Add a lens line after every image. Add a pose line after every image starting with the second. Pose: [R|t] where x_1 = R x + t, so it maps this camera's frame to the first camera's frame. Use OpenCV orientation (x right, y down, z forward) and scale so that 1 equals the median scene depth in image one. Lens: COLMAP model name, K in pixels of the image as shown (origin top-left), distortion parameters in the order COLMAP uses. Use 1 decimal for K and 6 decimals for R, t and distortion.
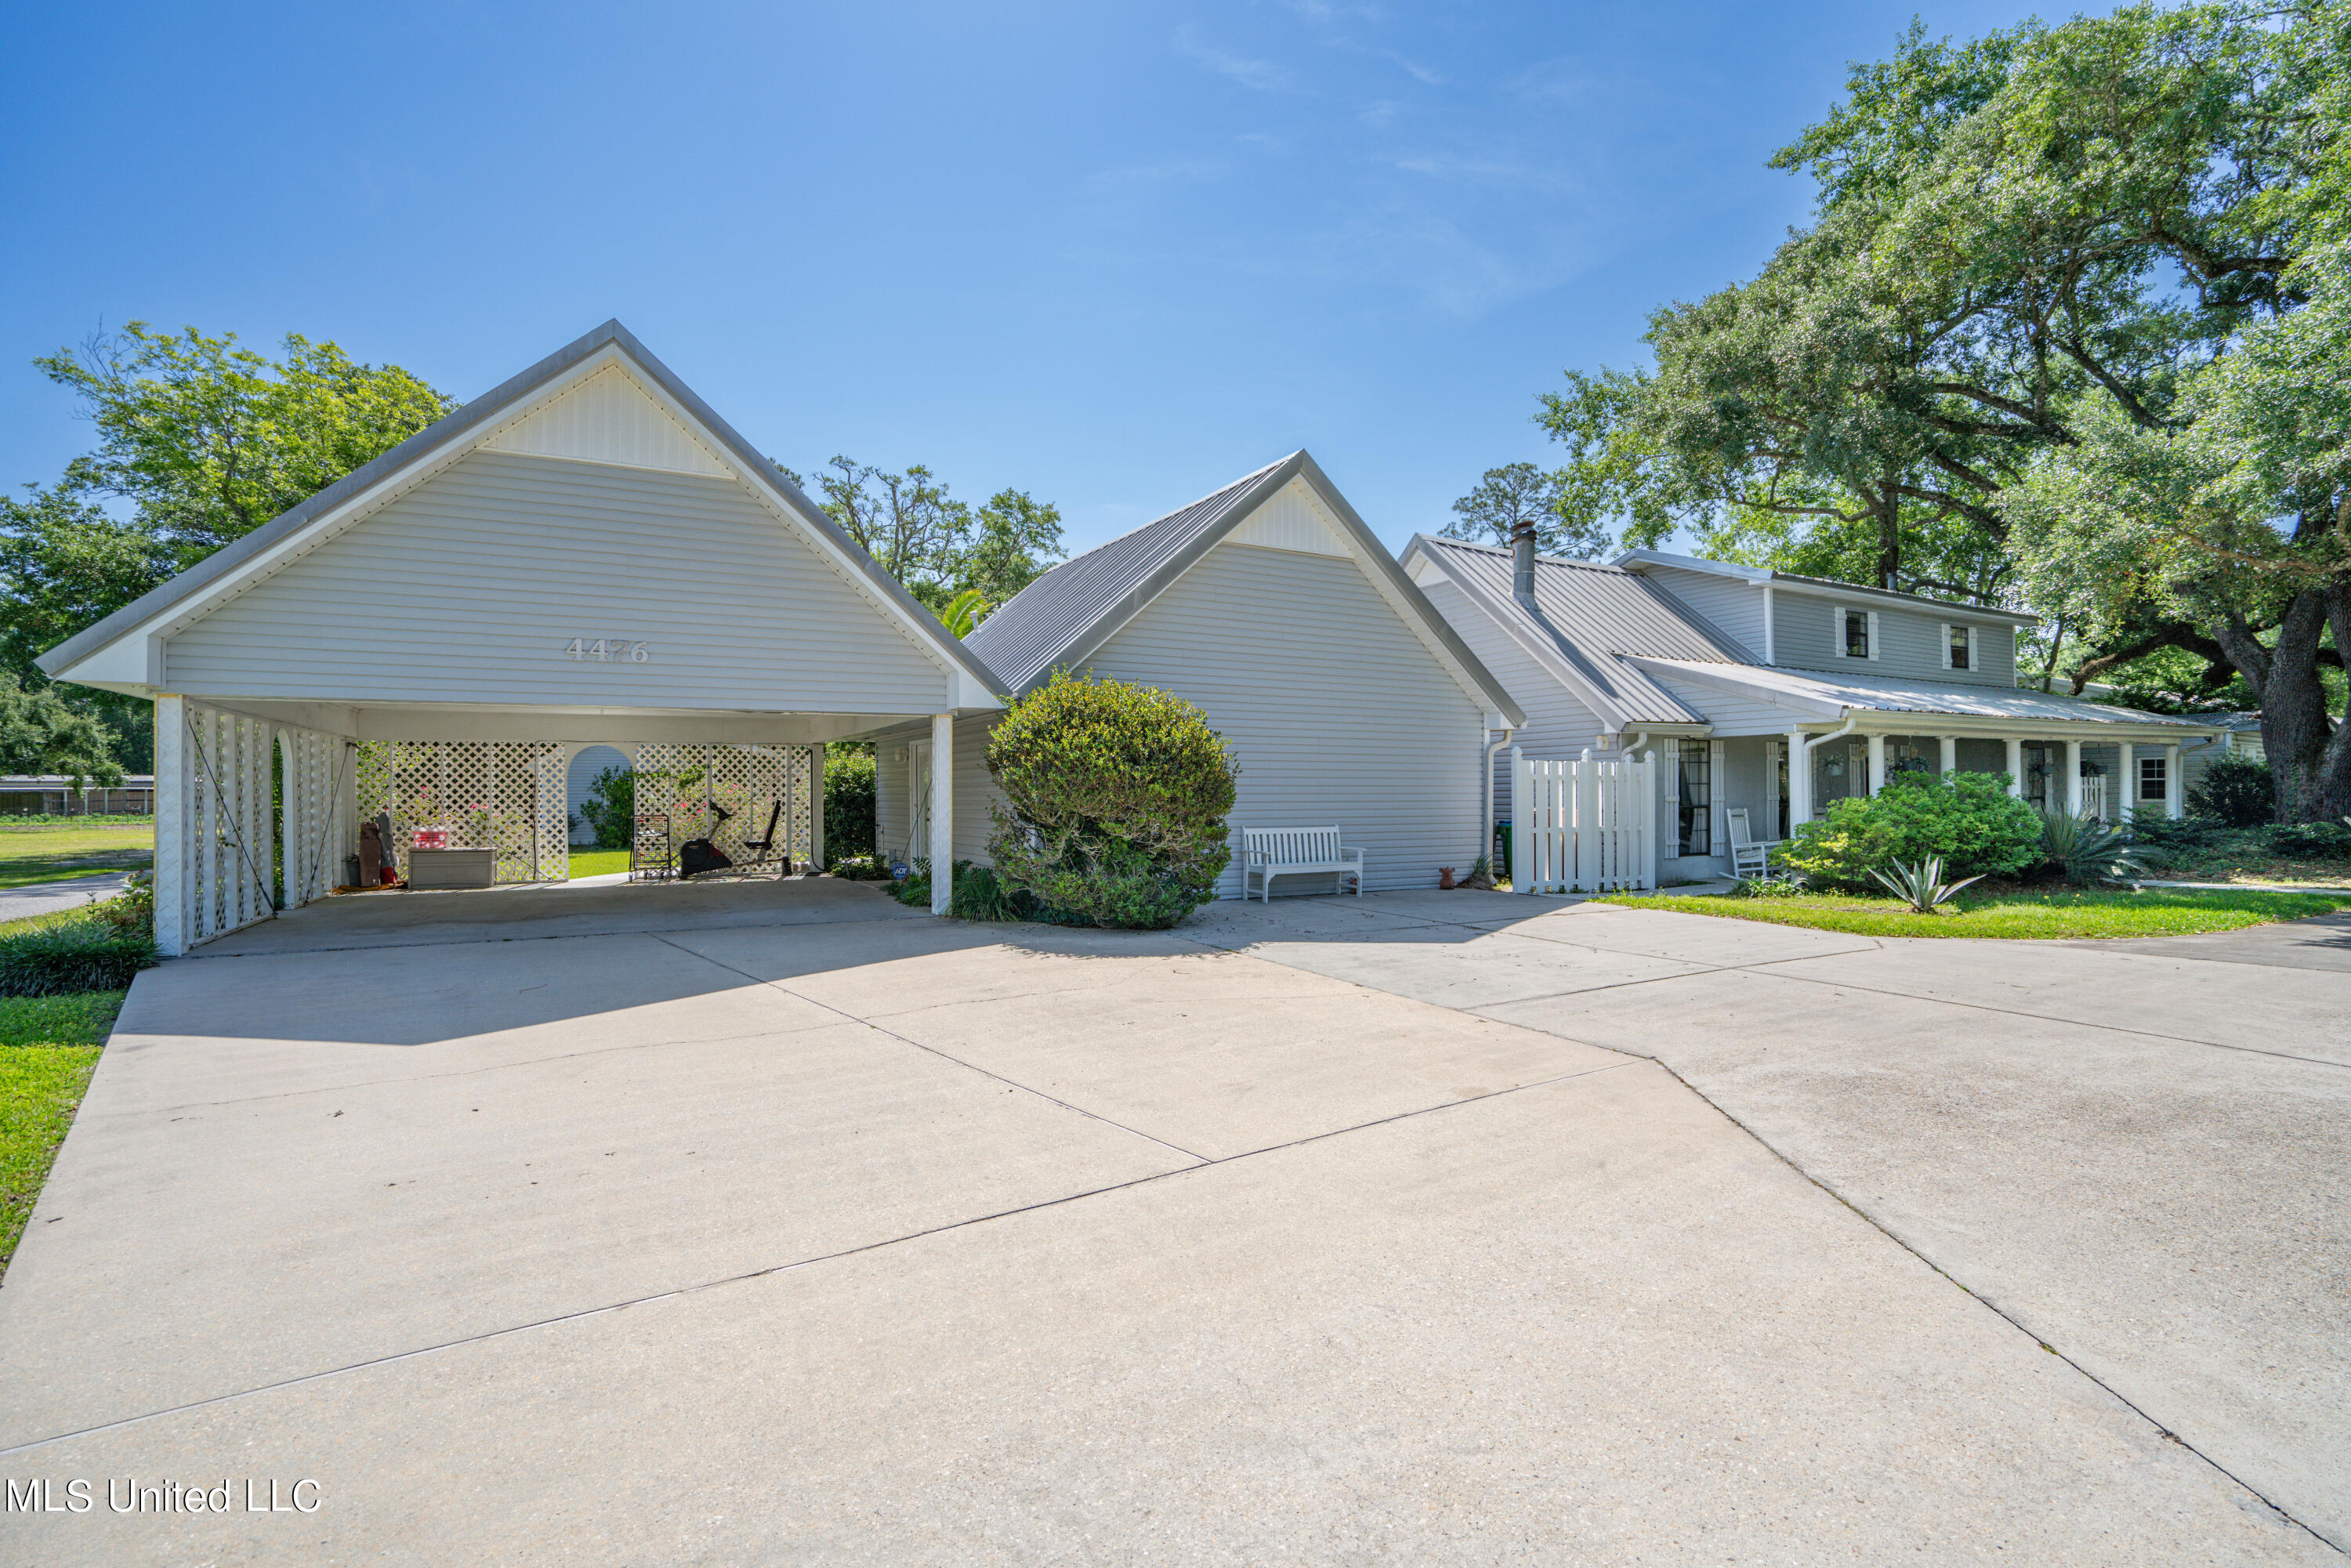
lens RADIAL K [[1073.1, 0, 1175.5], [0, 1073.1, 784.0], [0, 0, 1]] dist [-0.055110, 0.020597]
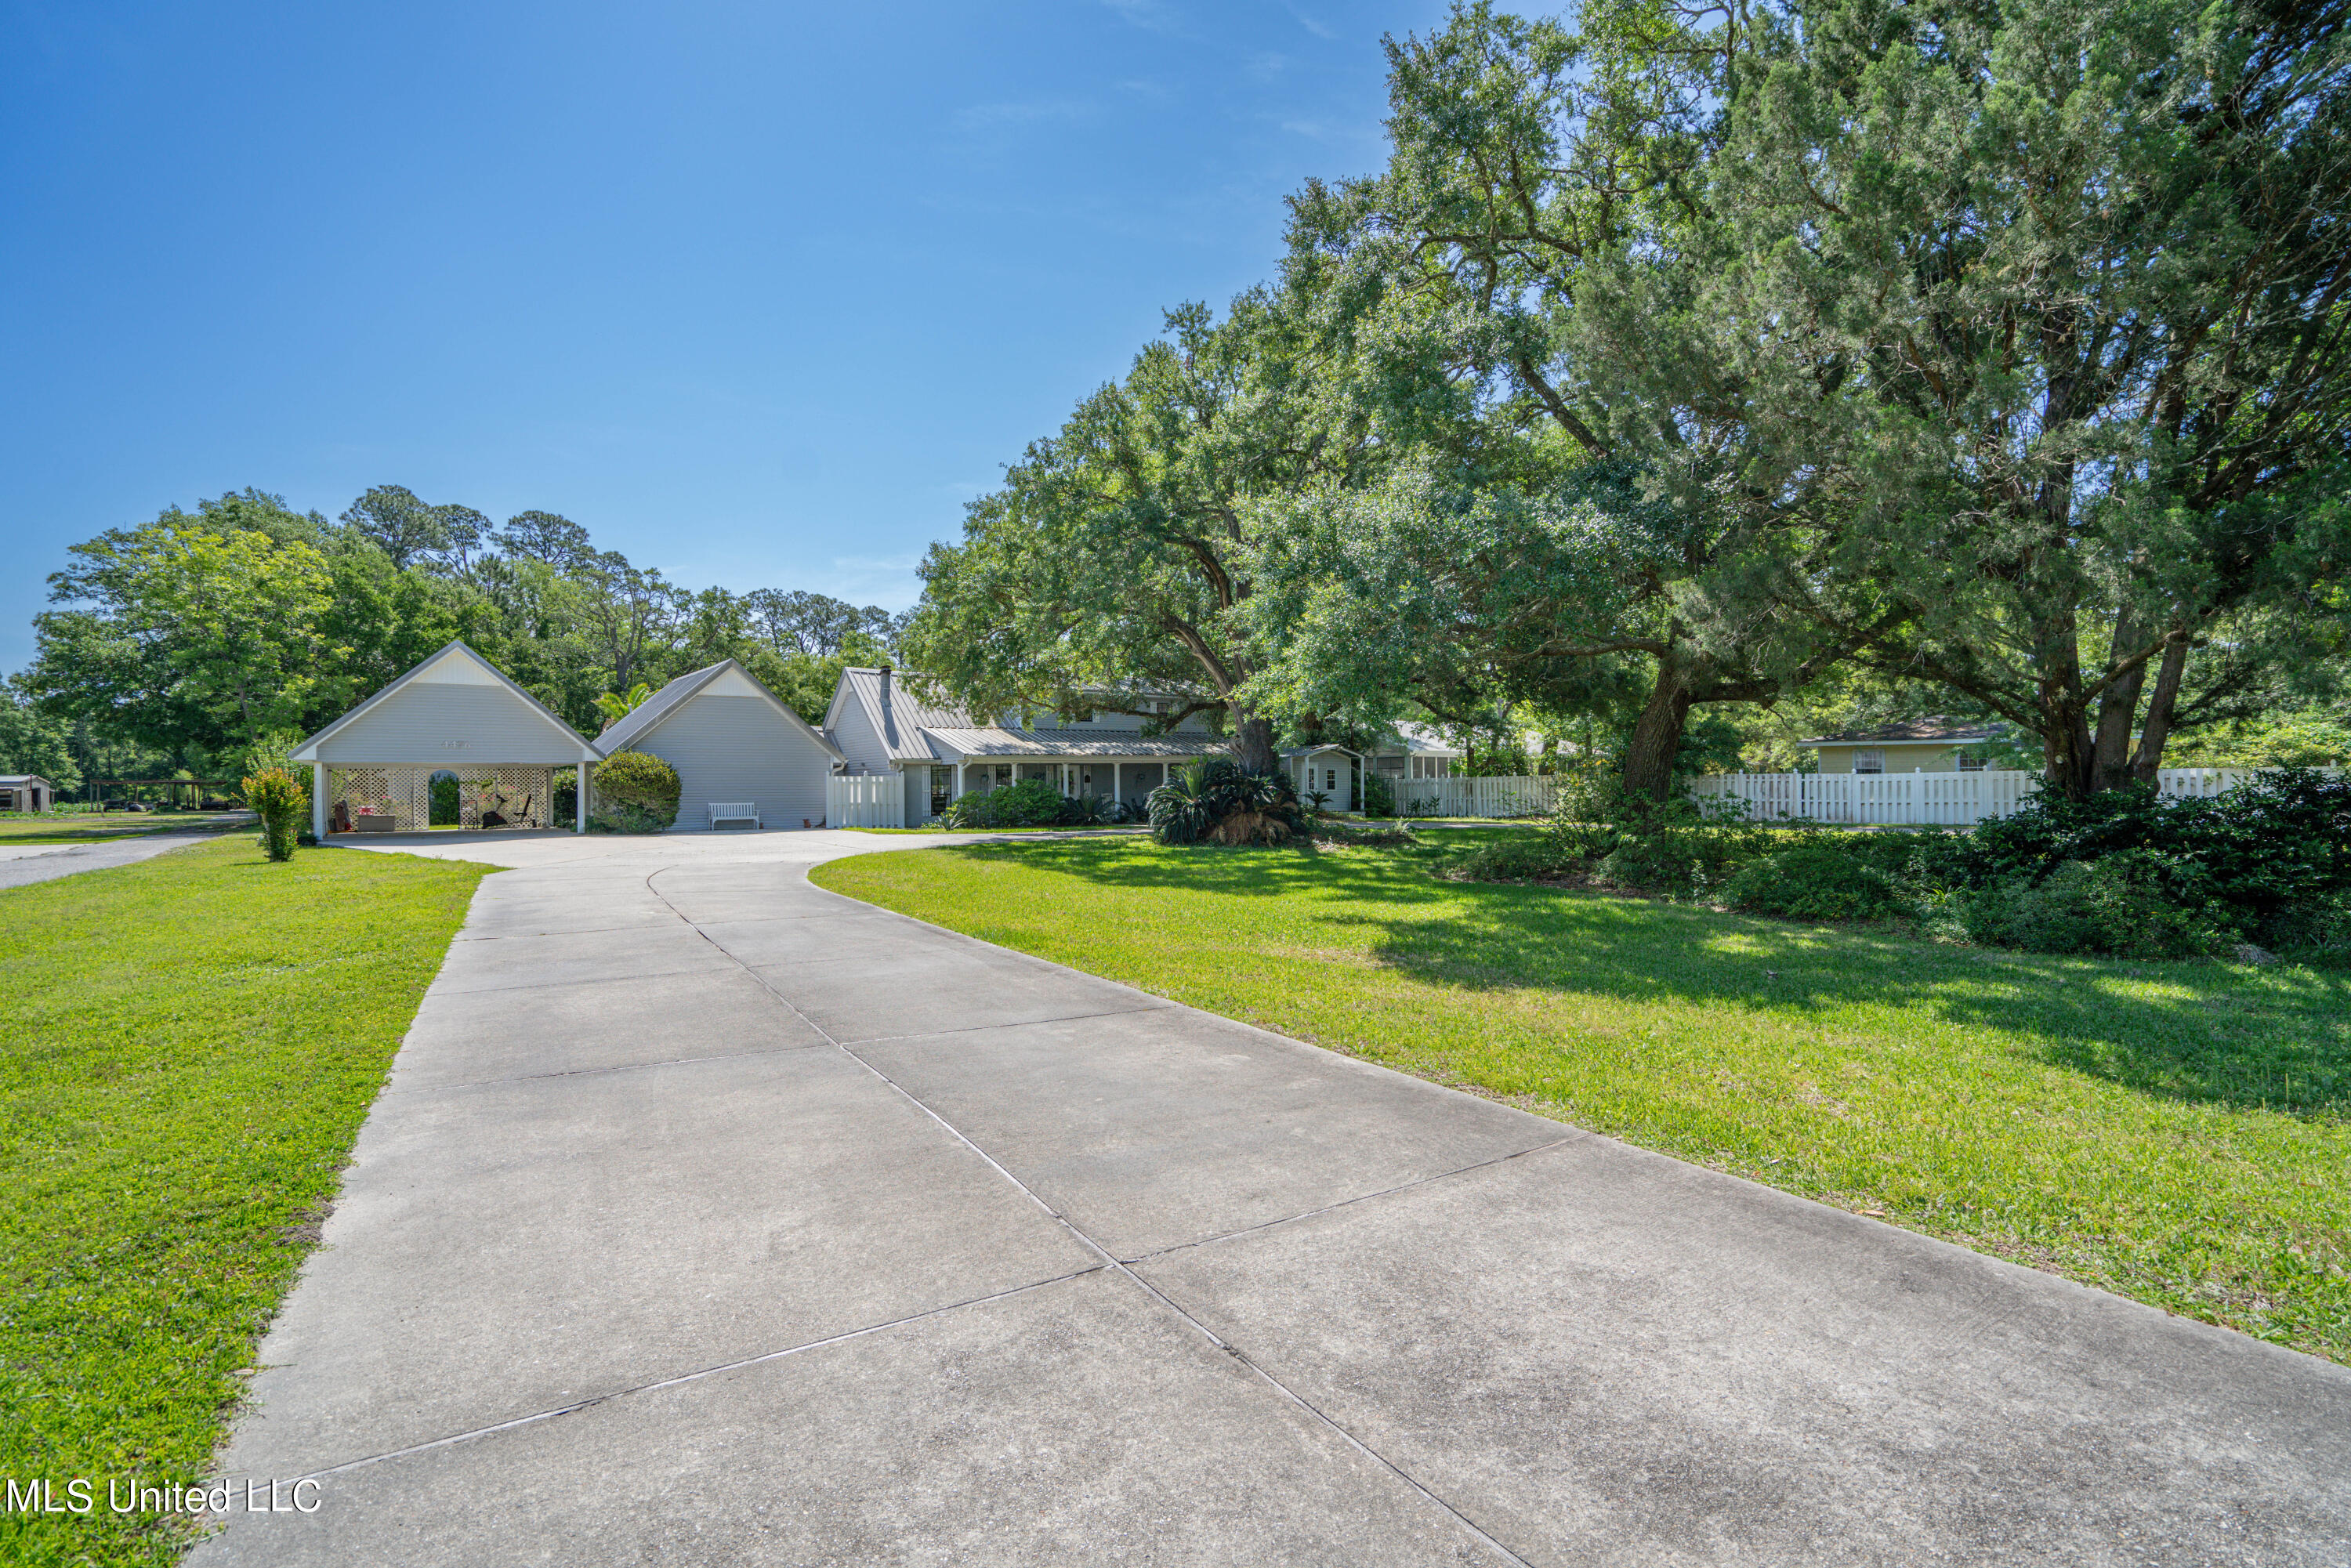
lens RADIAL K [[1073.1, 0, 1175.5], [0, 1073.1, 784.0], [0, 0, 1]] dist [-0.055110, 0.020597]
pose [[0.989347, -0.004035, 0.145518, 0.726385], [0.003062, 0.999971, 0.006915, -0.017763], [-0.145542, -0.006396, 0.989331, -1.554707]]
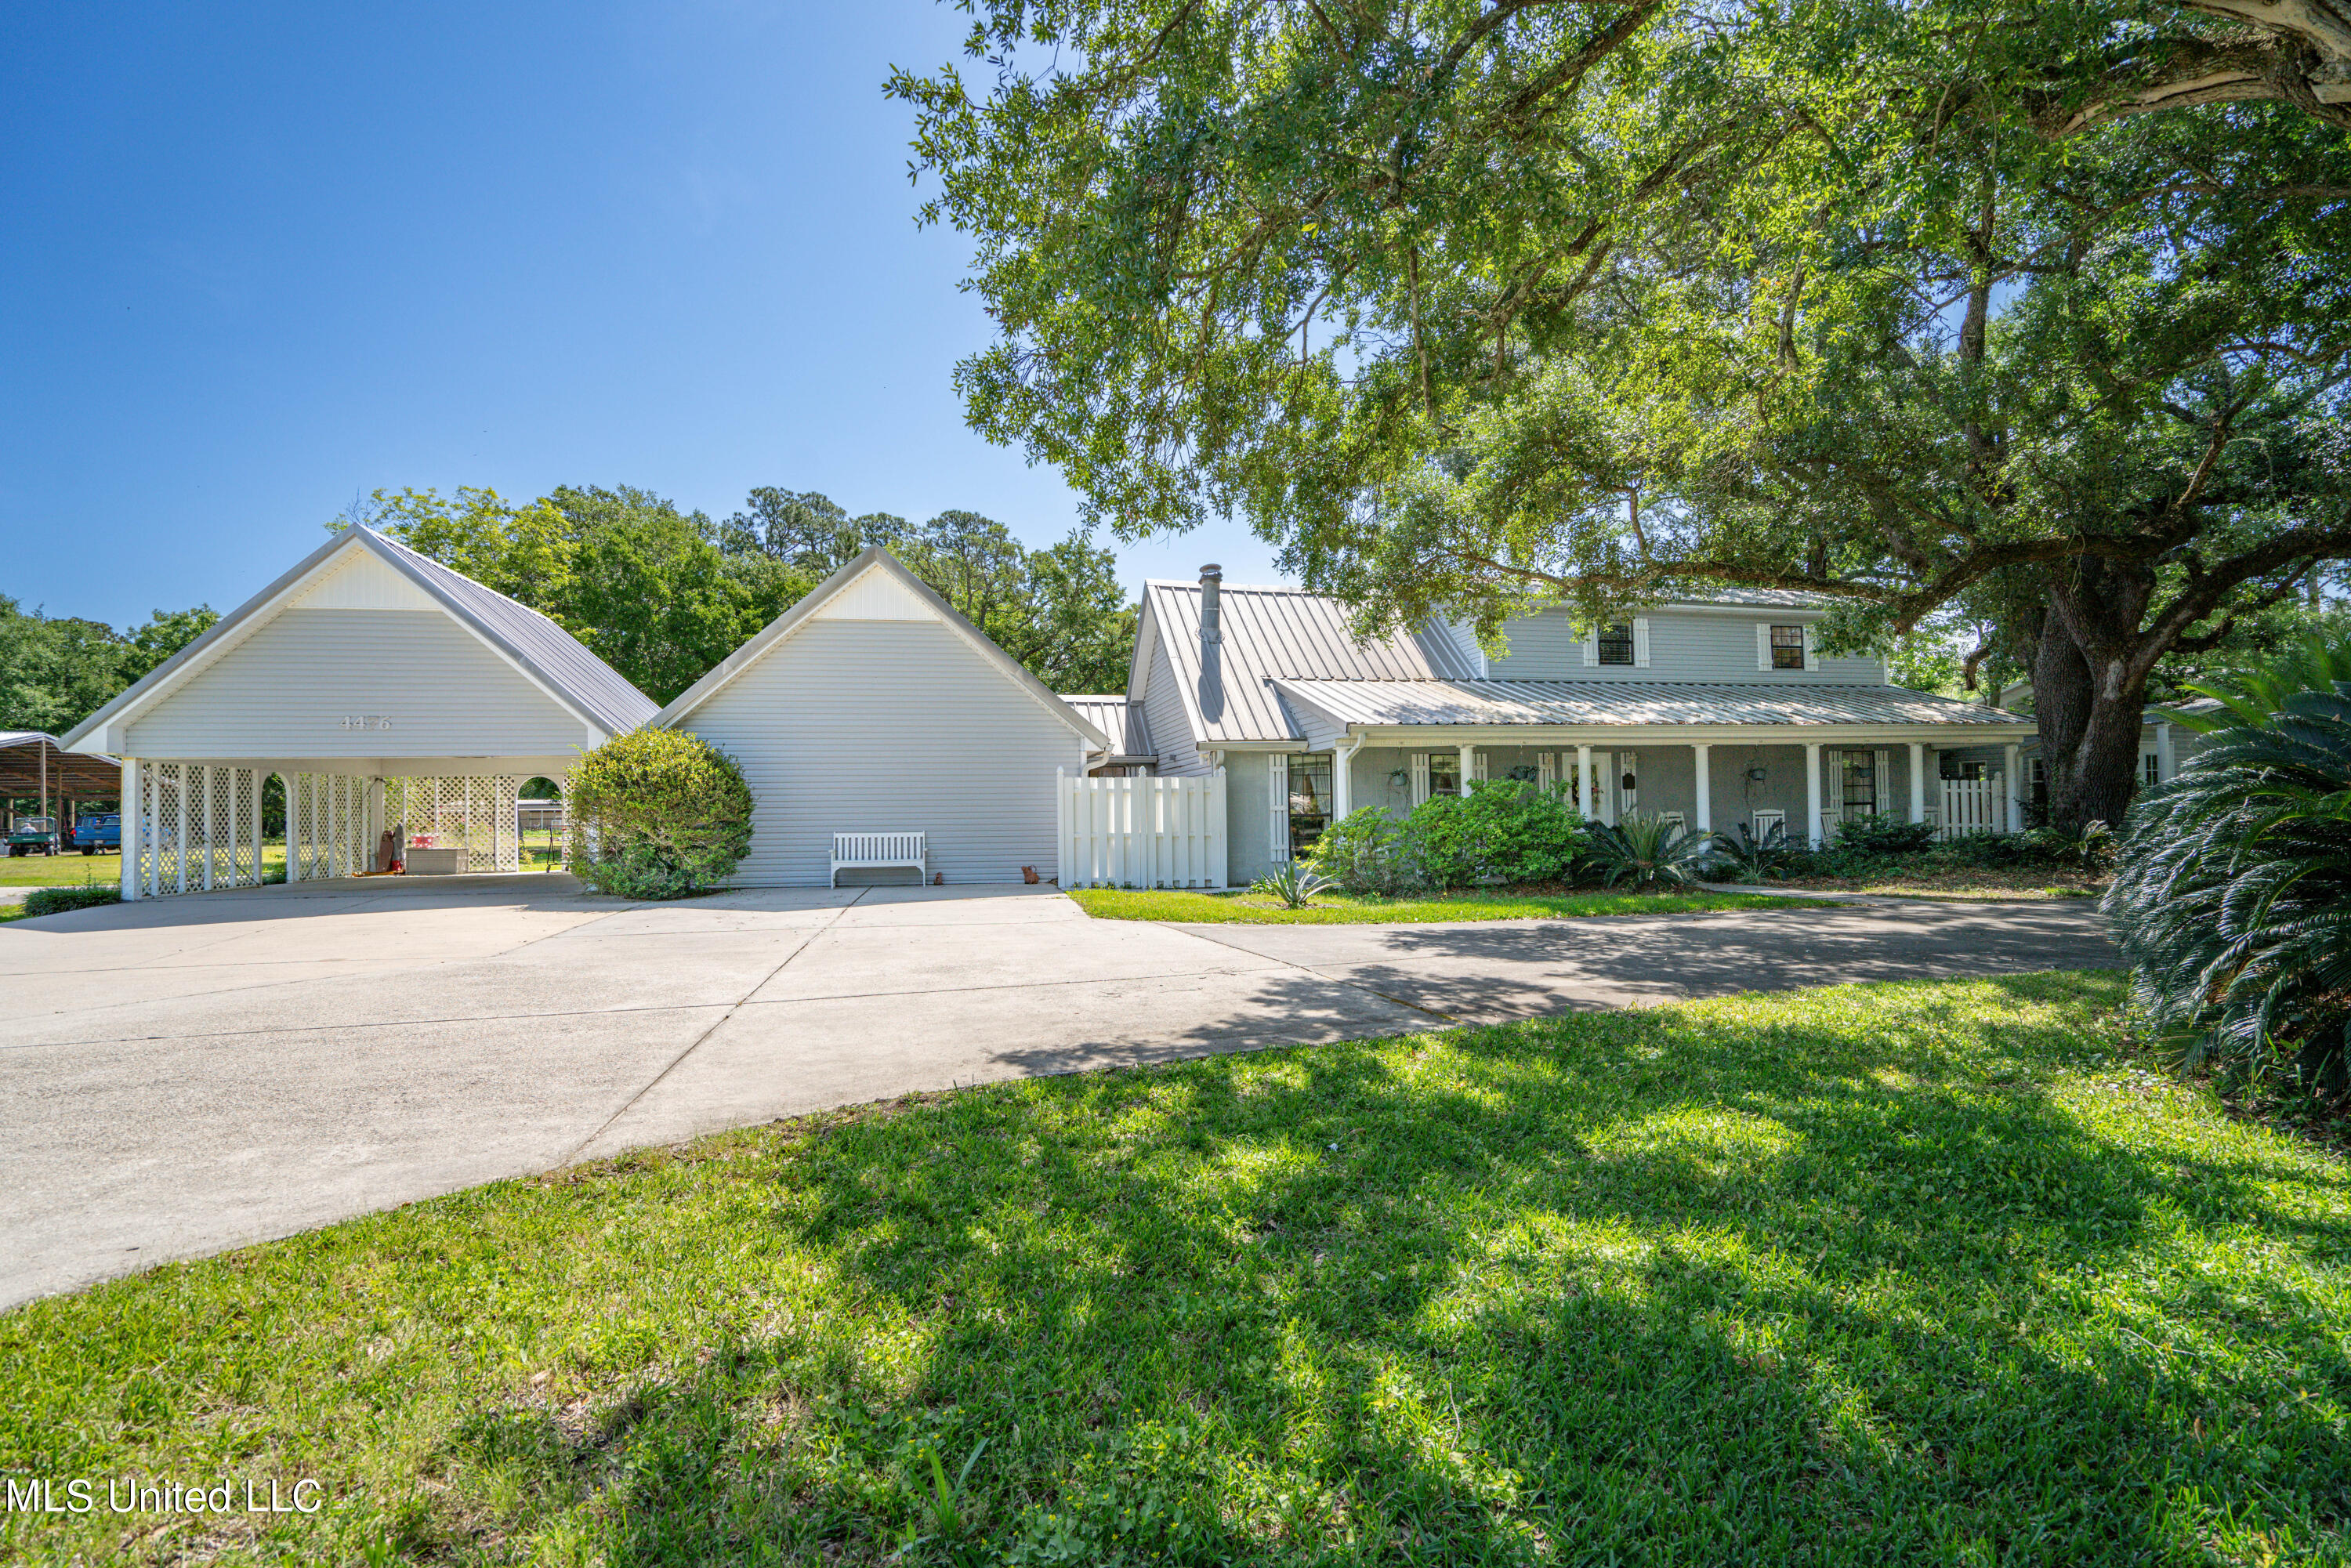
lens RADIAL K [[1073.1, 0, 1175.5], [0, 1073.1, 784.0], [0, 0, 1]] dist [-0.055110, 0.020597]
pose [[0.956836, -0.015075, -0.290237, 0.752806], [0.011372, 0.999831, -0.014441, 0.004002], [0.290406, 0.010517, 0.956846, -0.120214]]
